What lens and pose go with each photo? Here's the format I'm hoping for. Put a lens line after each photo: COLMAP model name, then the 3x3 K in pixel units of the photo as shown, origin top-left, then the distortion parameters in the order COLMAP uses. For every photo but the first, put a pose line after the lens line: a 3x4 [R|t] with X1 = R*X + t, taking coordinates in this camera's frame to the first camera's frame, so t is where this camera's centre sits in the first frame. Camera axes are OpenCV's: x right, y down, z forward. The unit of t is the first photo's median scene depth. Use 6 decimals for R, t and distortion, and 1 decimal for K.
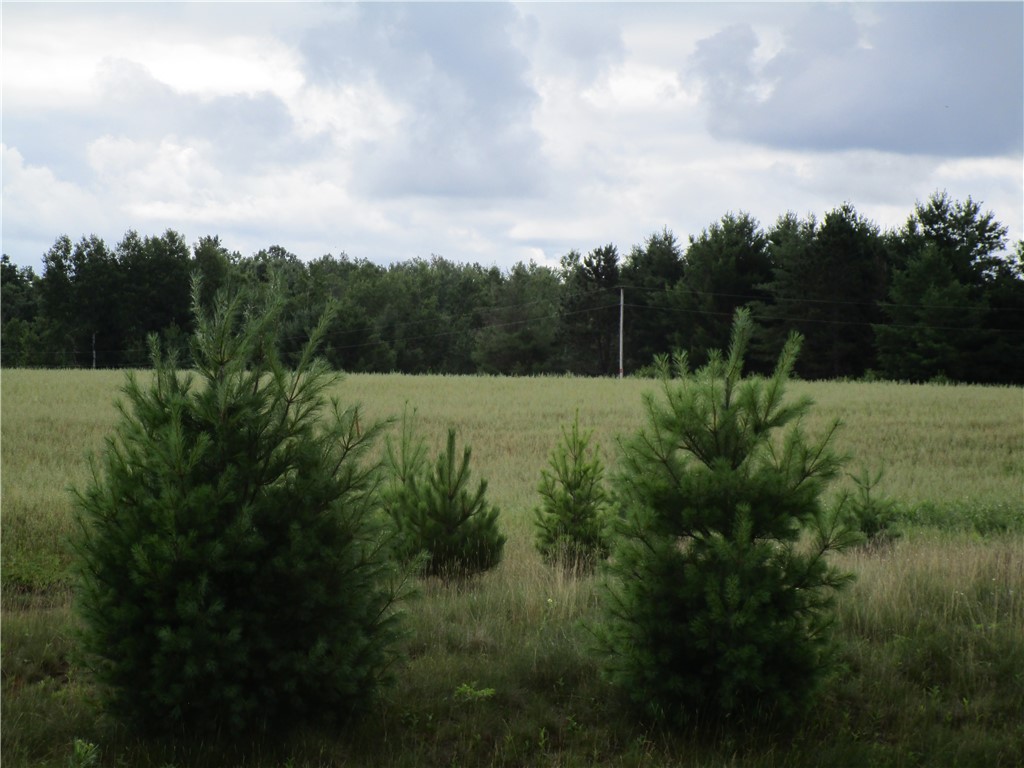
lens RADIAL K [[476.8, 0, 511.9], [0, 476.8, 369.7], [0, 0, 1]] dist [0.001530, 0.000469]
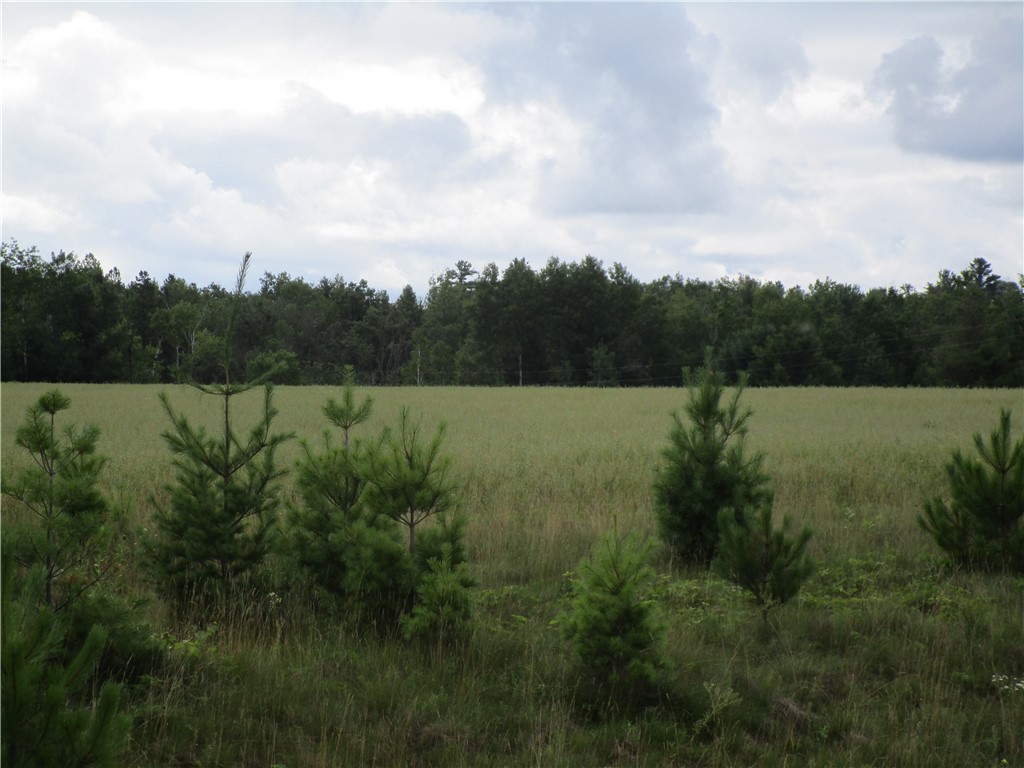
lens RADIAL K [[494.8, 0, 512.0], [0, 494.8, 384.0], [0, 0, 1]] dist [-0.002416, 0.009235]
pose [[0.999878, -0.008789, -0.012879, -0.376591], [0.008736, 0.999953, -0.004139, -0.002155], [0.012915, 0.004026, 0.999908, -0.043595]]
